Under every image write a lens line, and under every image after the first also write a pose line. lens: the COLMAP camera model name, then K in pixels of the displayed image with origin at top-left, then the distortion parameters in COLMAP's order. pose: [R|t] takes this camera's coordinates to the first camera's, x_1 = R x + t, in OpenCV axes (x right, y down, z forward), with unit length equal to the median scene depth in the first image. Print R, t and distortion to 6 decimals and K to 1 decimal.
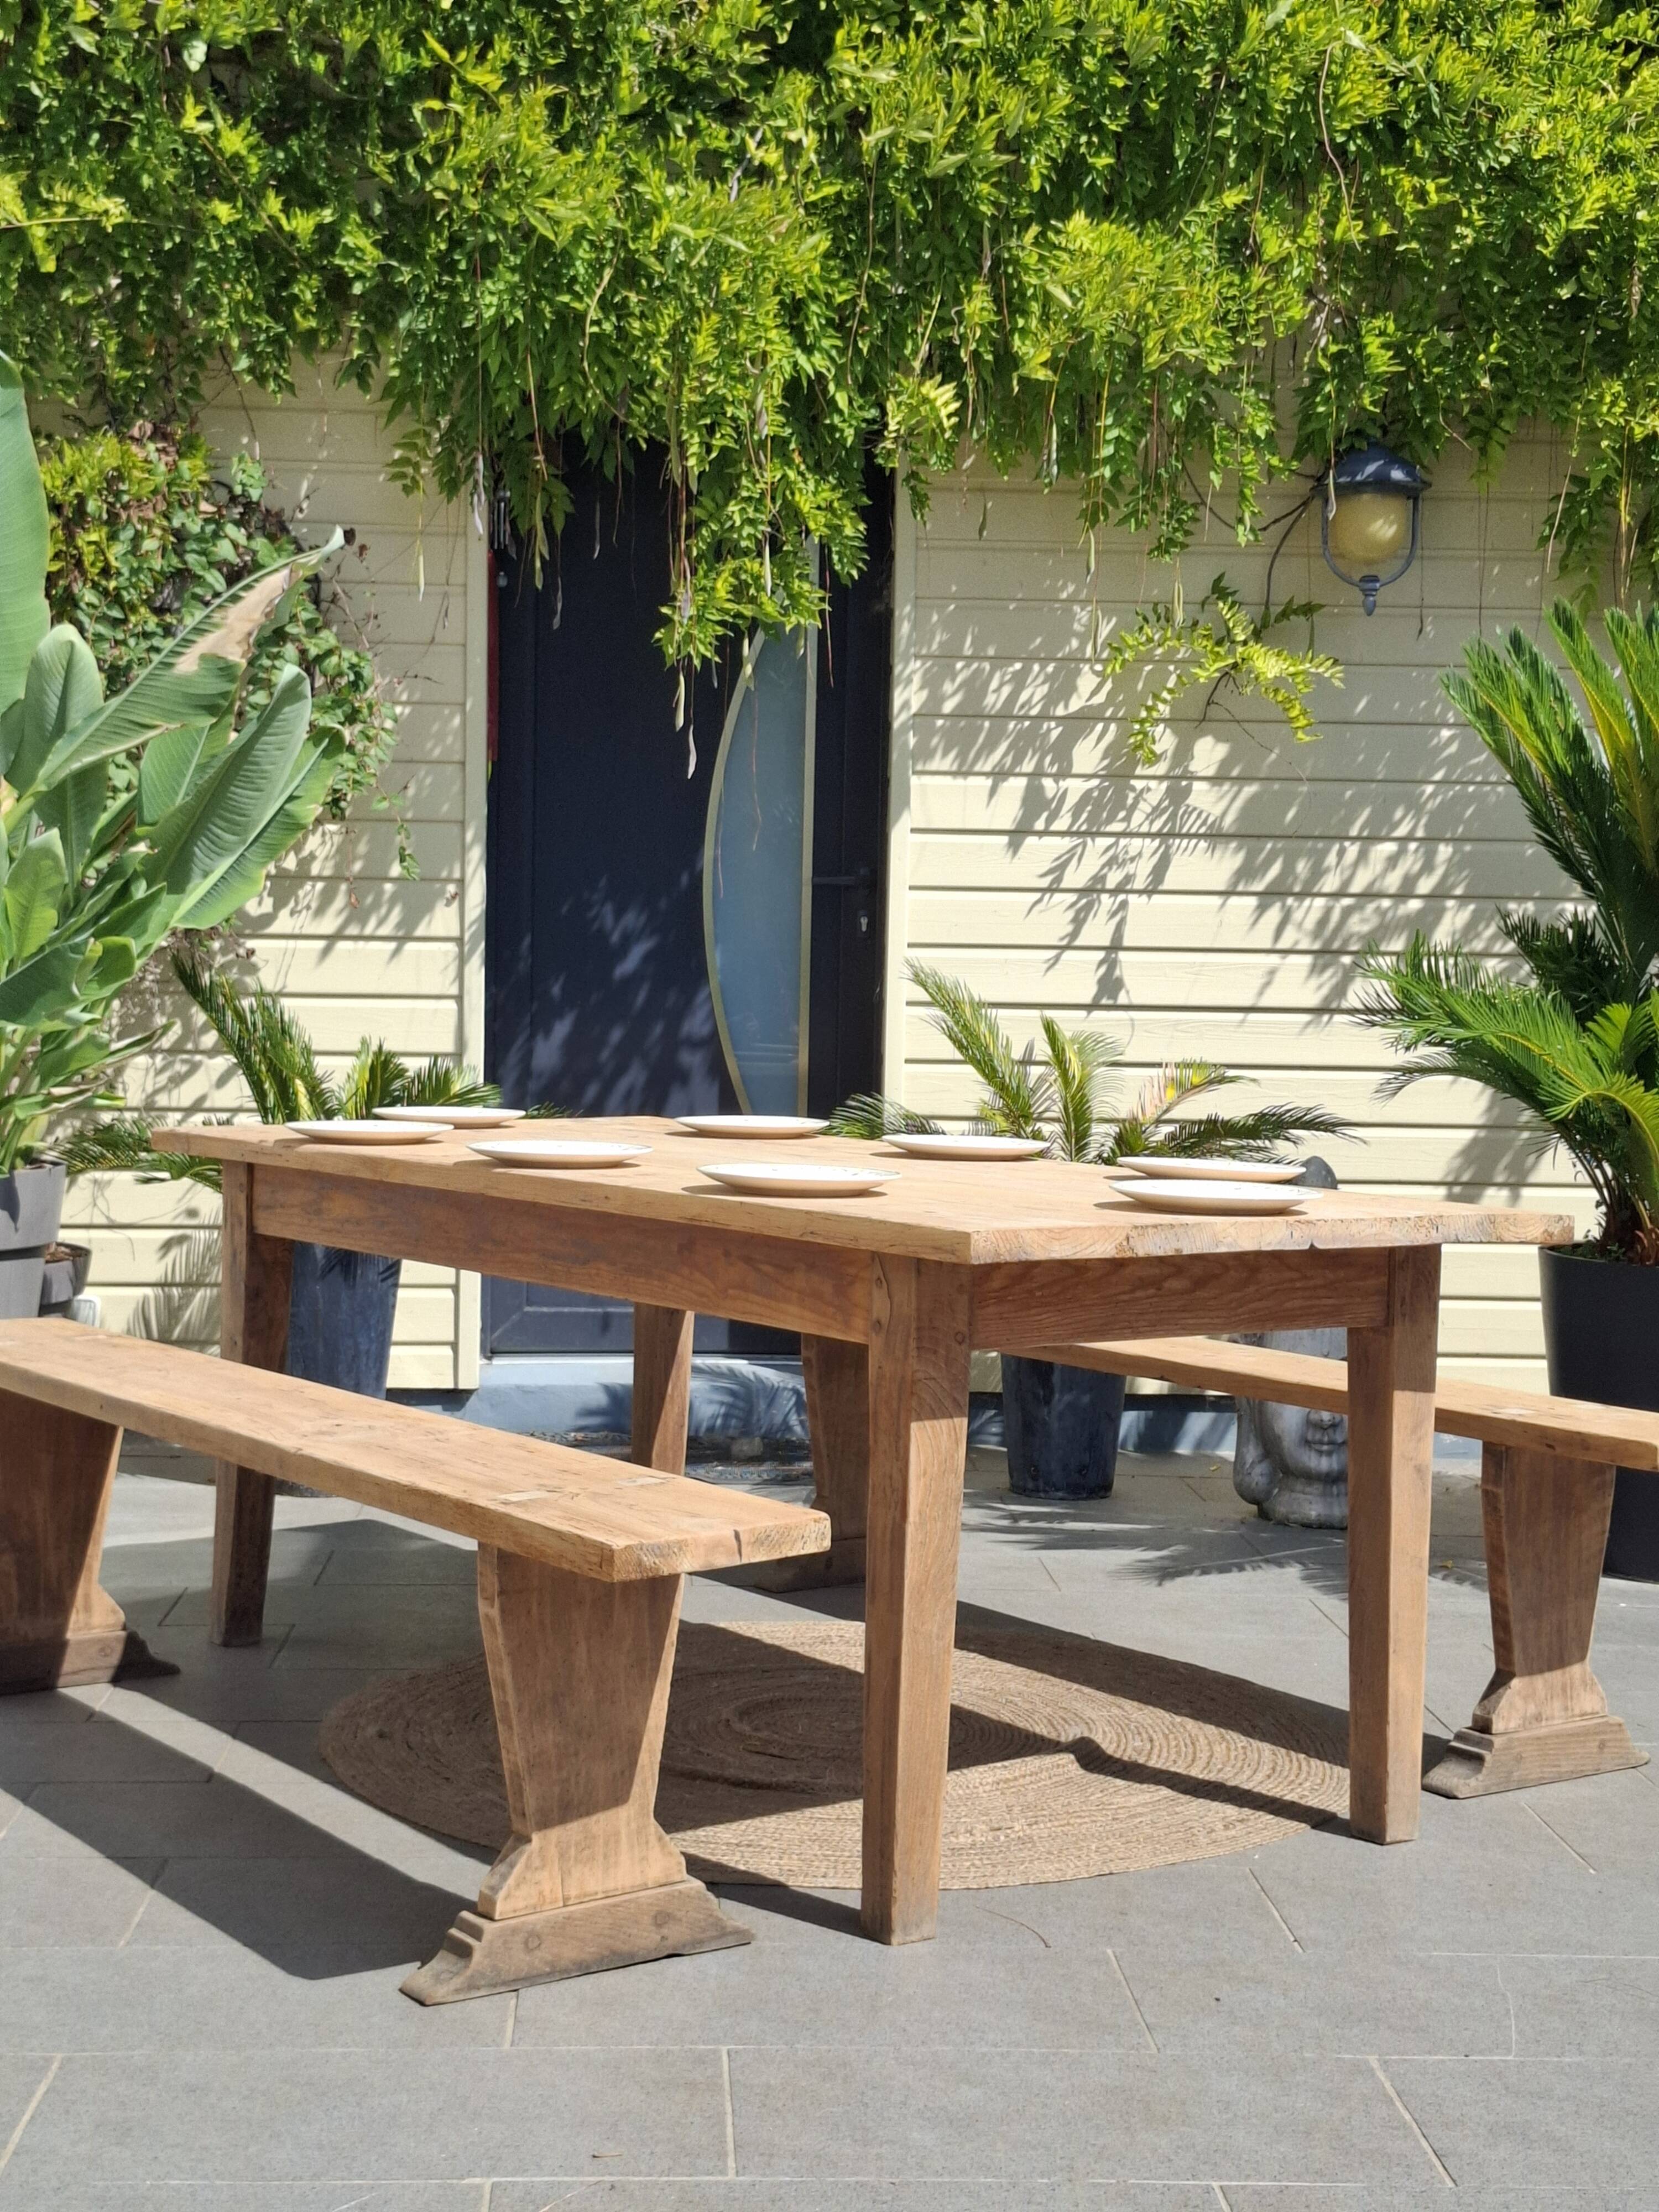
lens RADIAL K [[3064.4, 0, 803.1], [0, 3064.4, 1106.9], [0, 0, 1]] dist [0.154350, -0.318424]
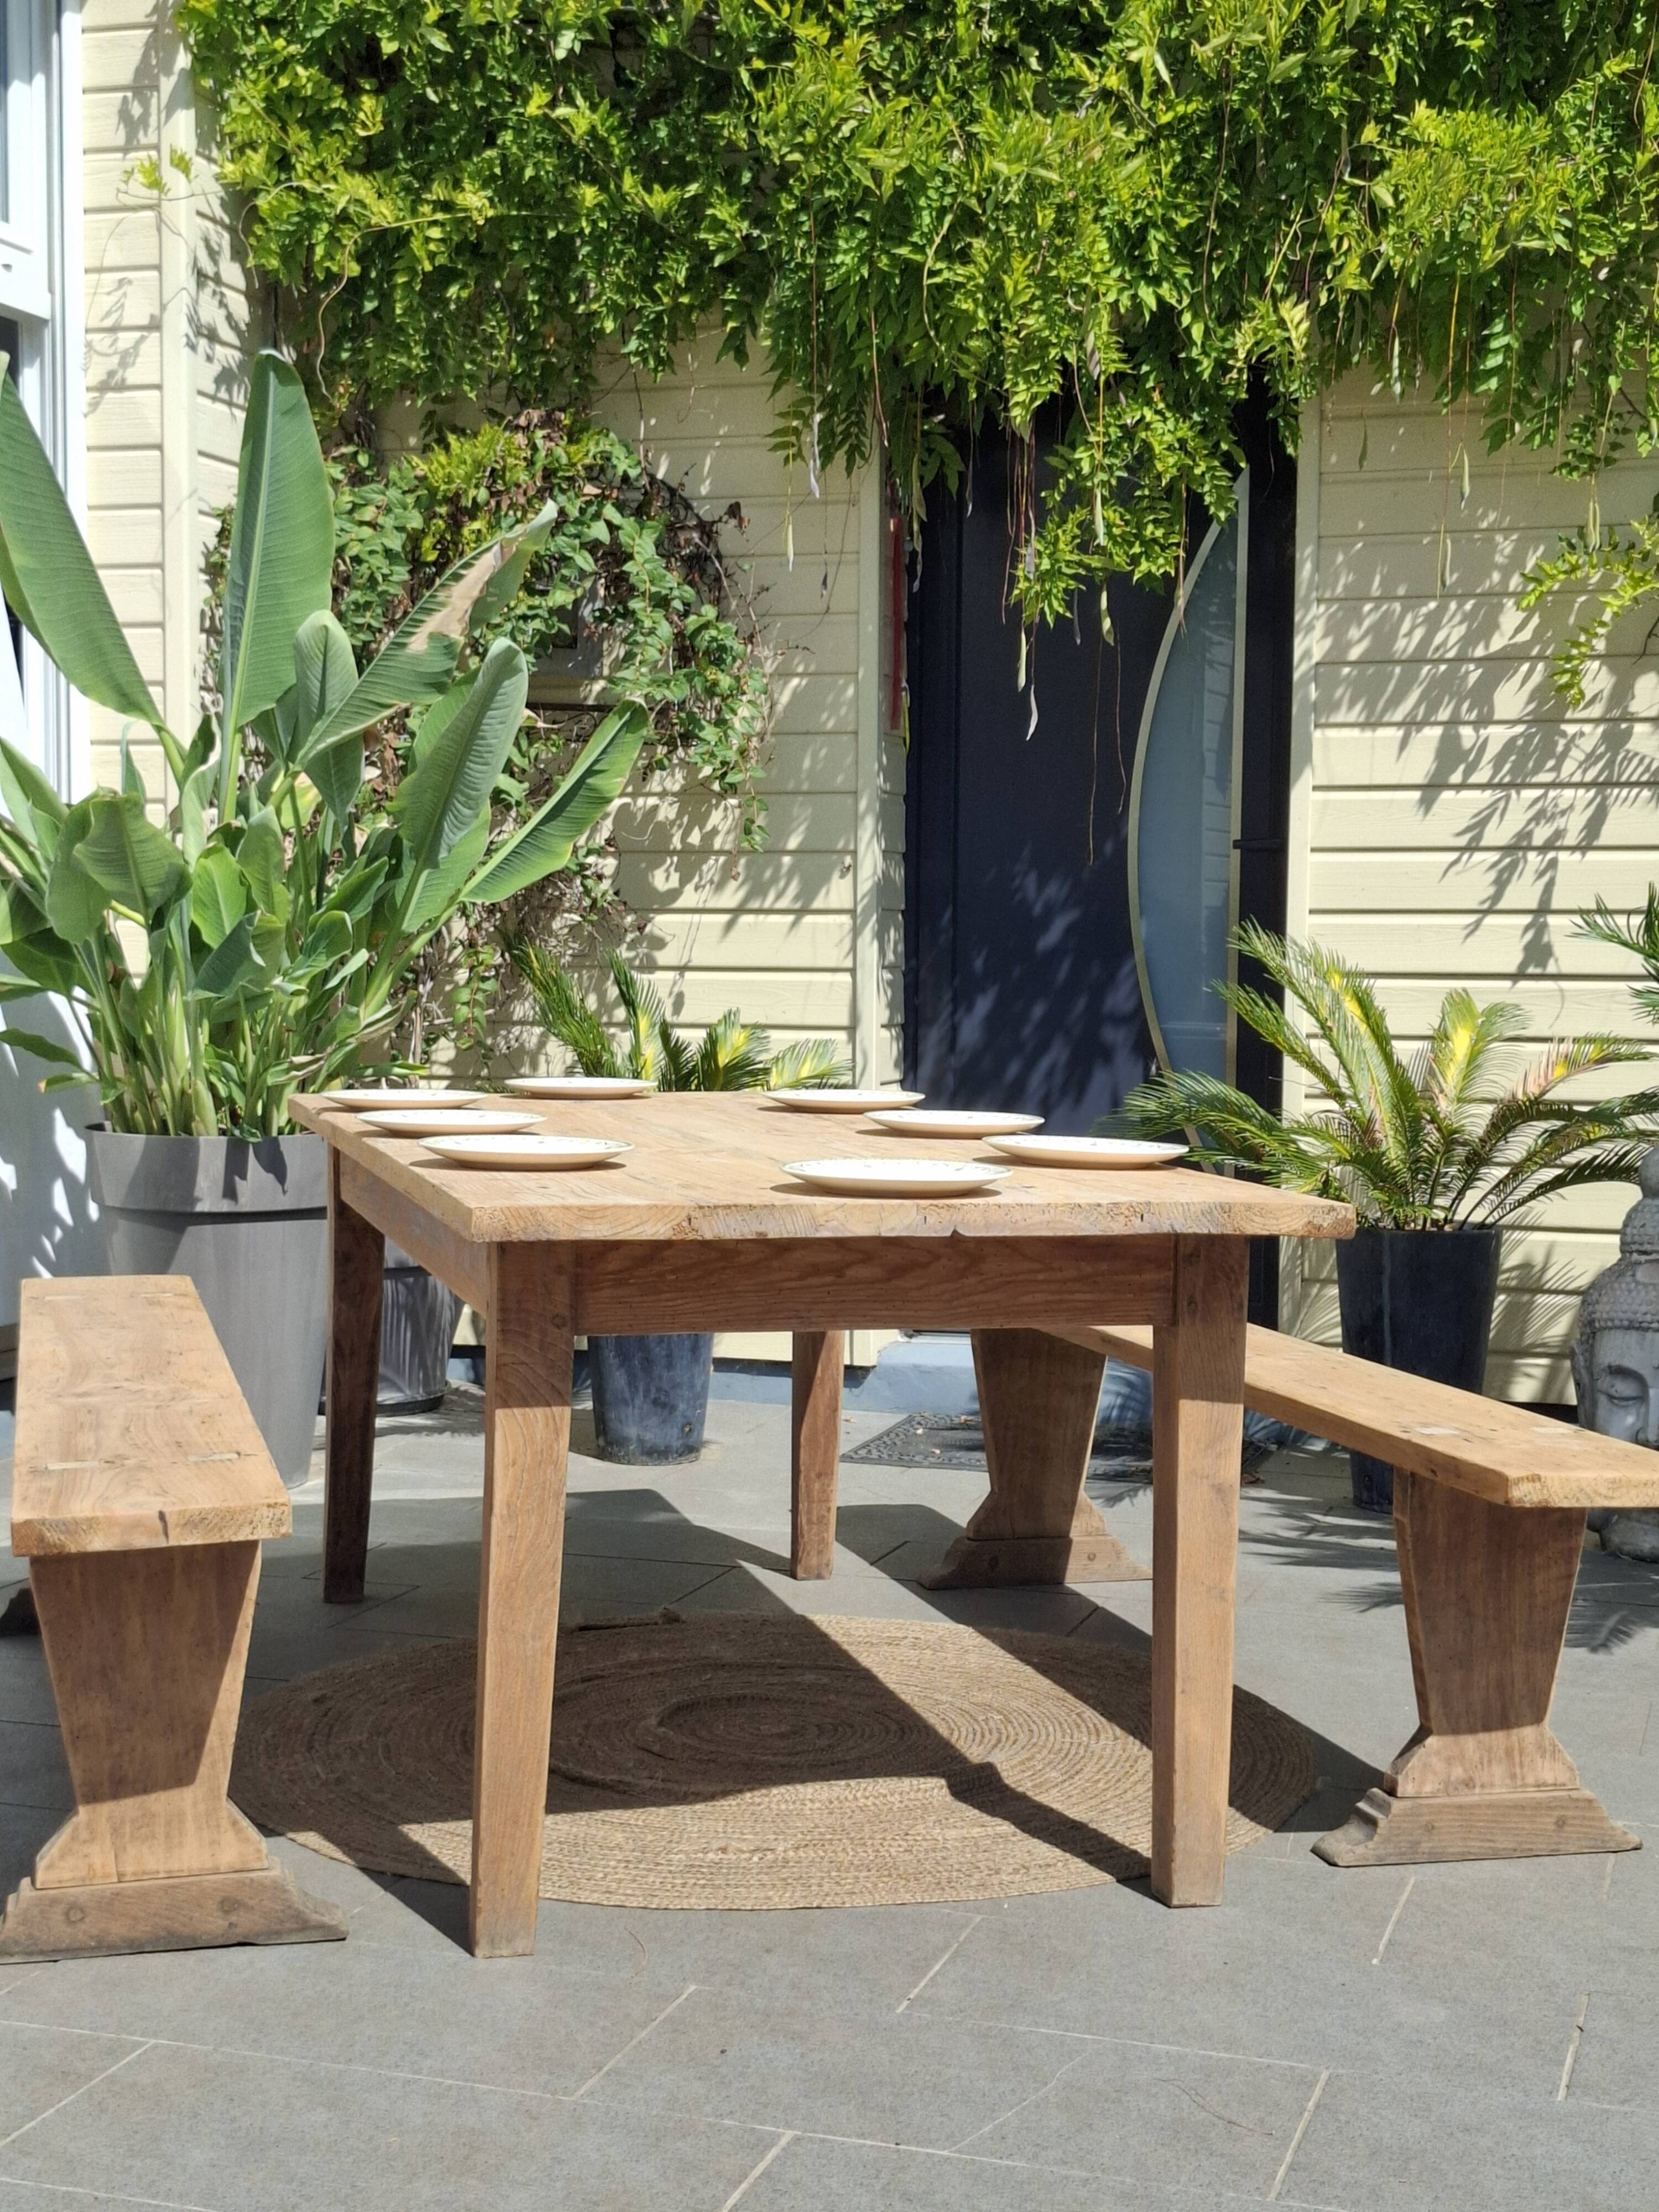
lens RADIAL K [[3060.6, 0, 829.5], [0, 3060.6, 1106.0], [0, 0, 1]] dist [0.157428, -0.323540]
pose [[0.935255, 0.009769, -0.353839, 0.243939], [-0.008026, 0.999947, 0.006392, 0.001649], [0.353883, -0.003139, 0.935285, 0.080469]]
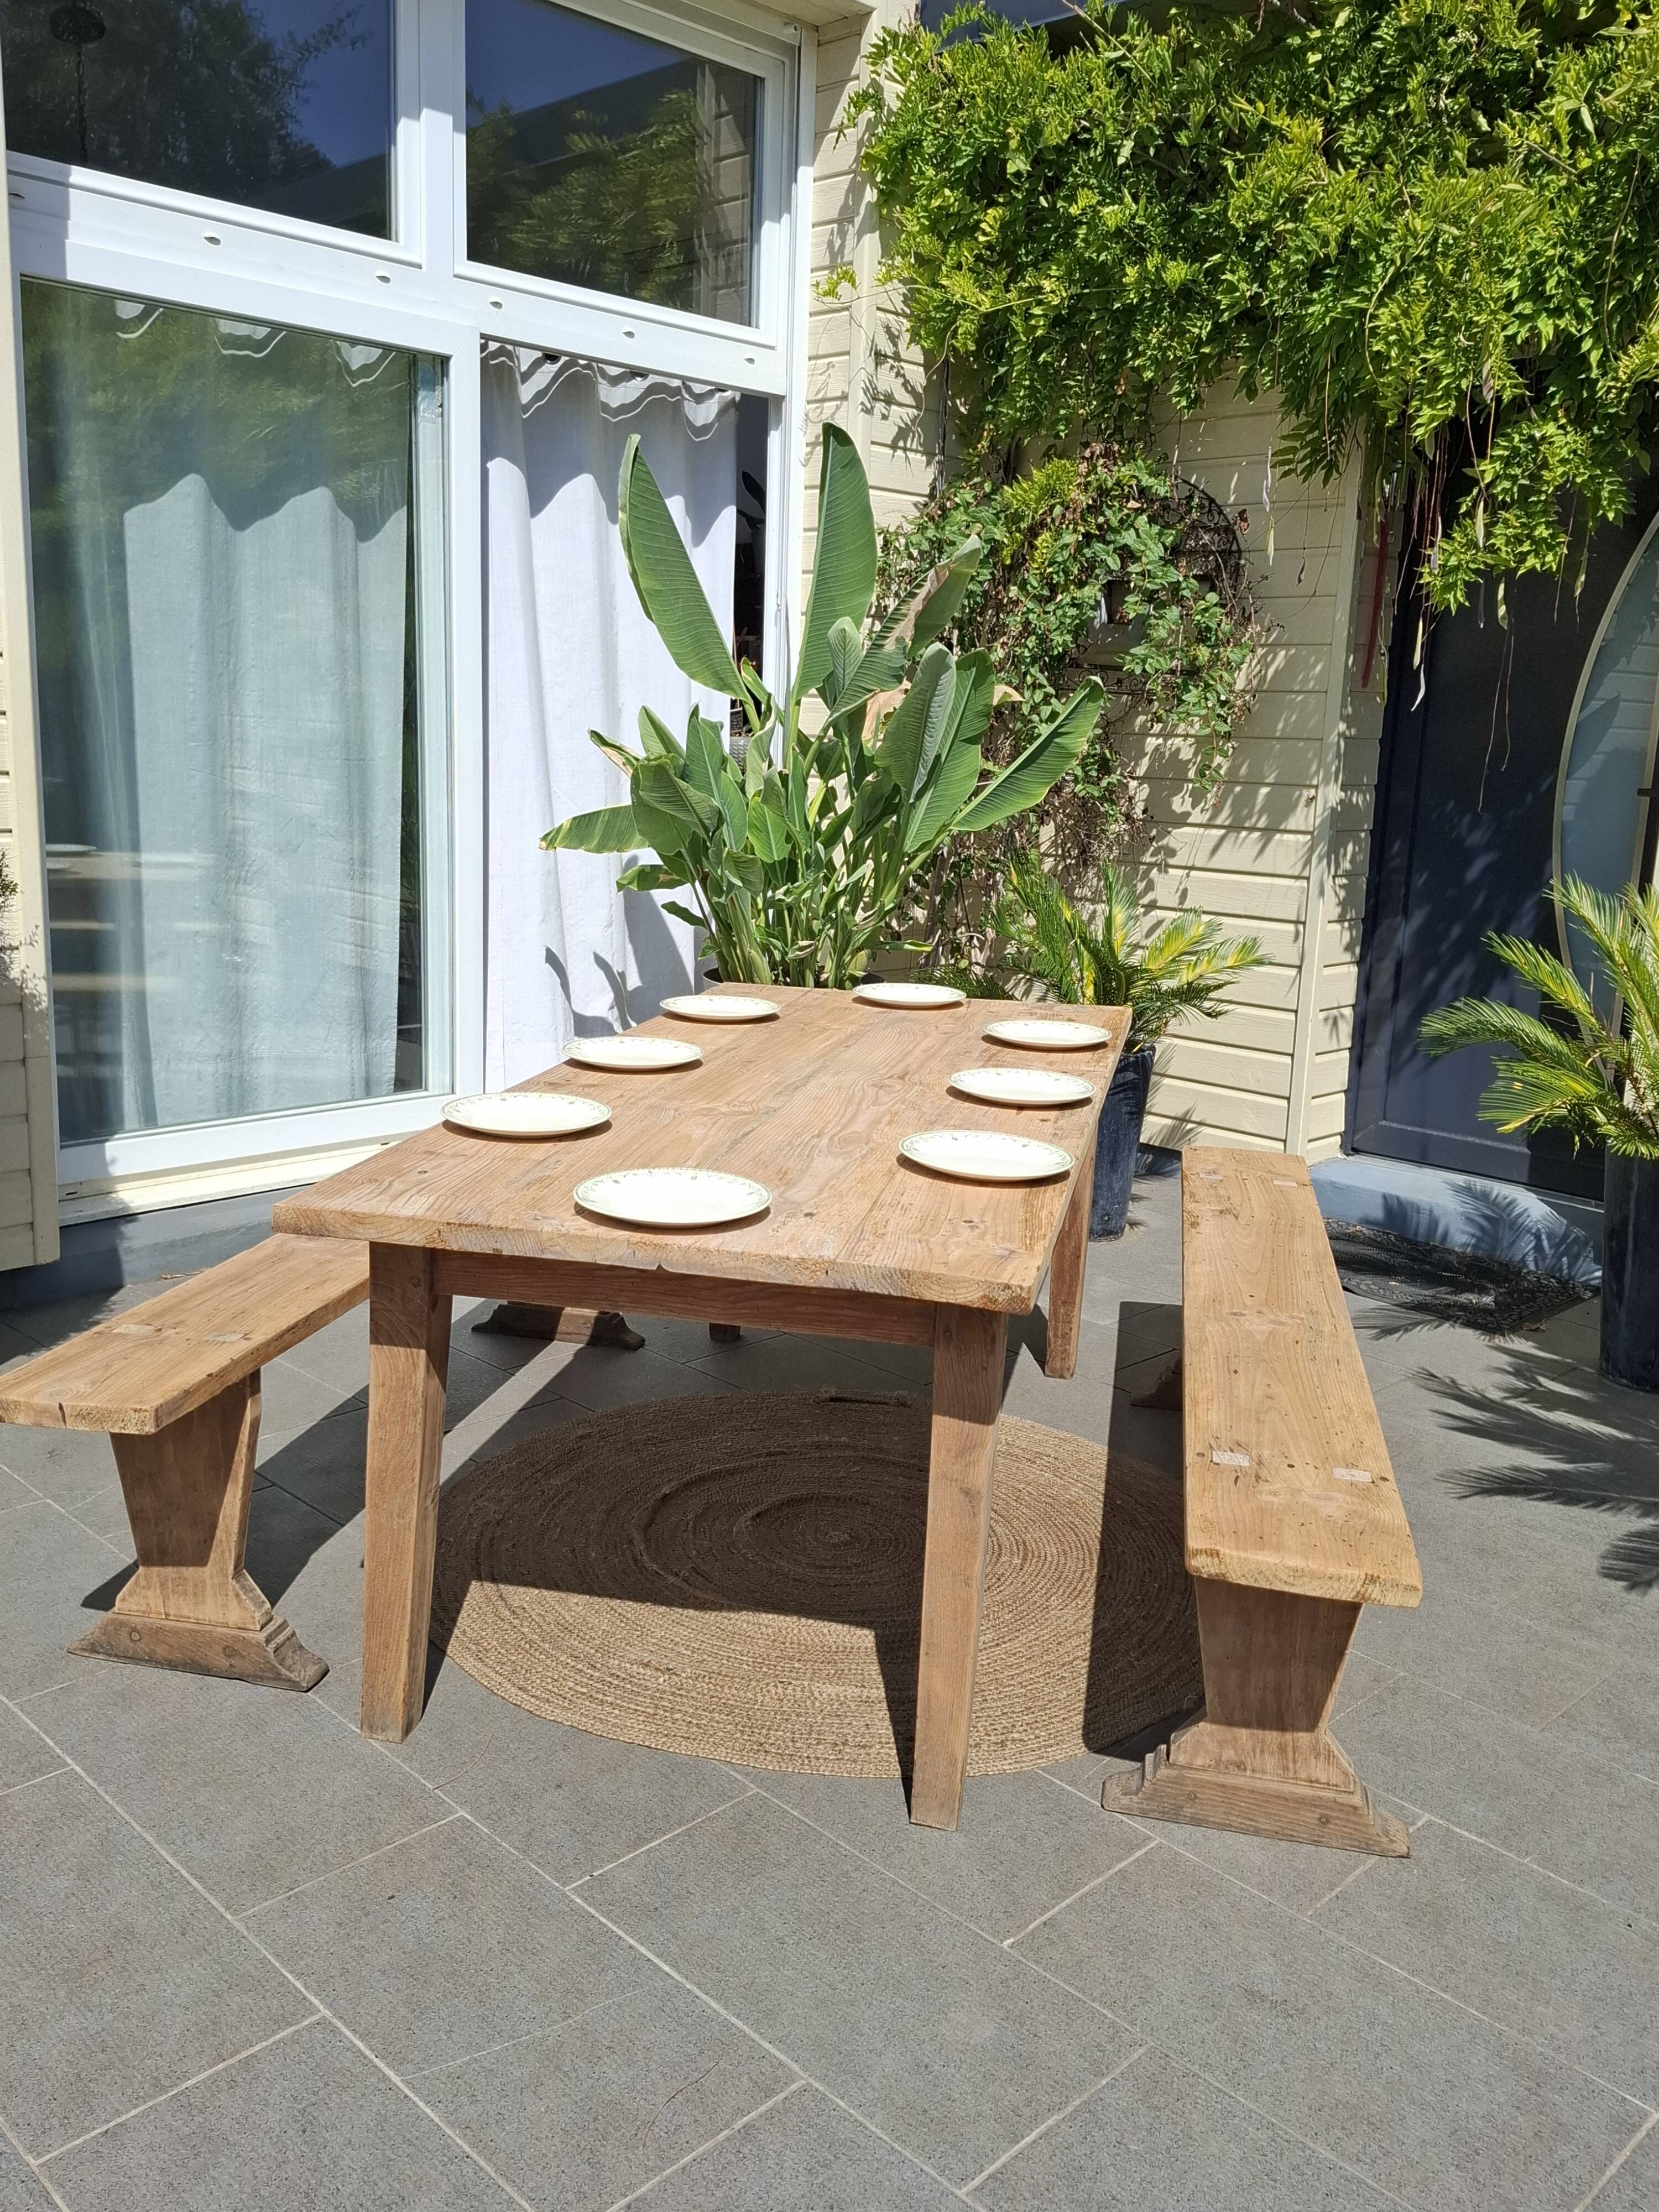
lens RADIAL K [[1865.9, 0, 820.5], [0, 1865.9, 1090.6], [0, 0, 1]] dist [0.104776, -0.135826]
pose [[0.669101, 0.152030, -0.727455, 0.356979], [-0.054947, 0.986293, 0.155585, -0.063189], [0.741137, -0.064131, 0.668283, 0.337234]]
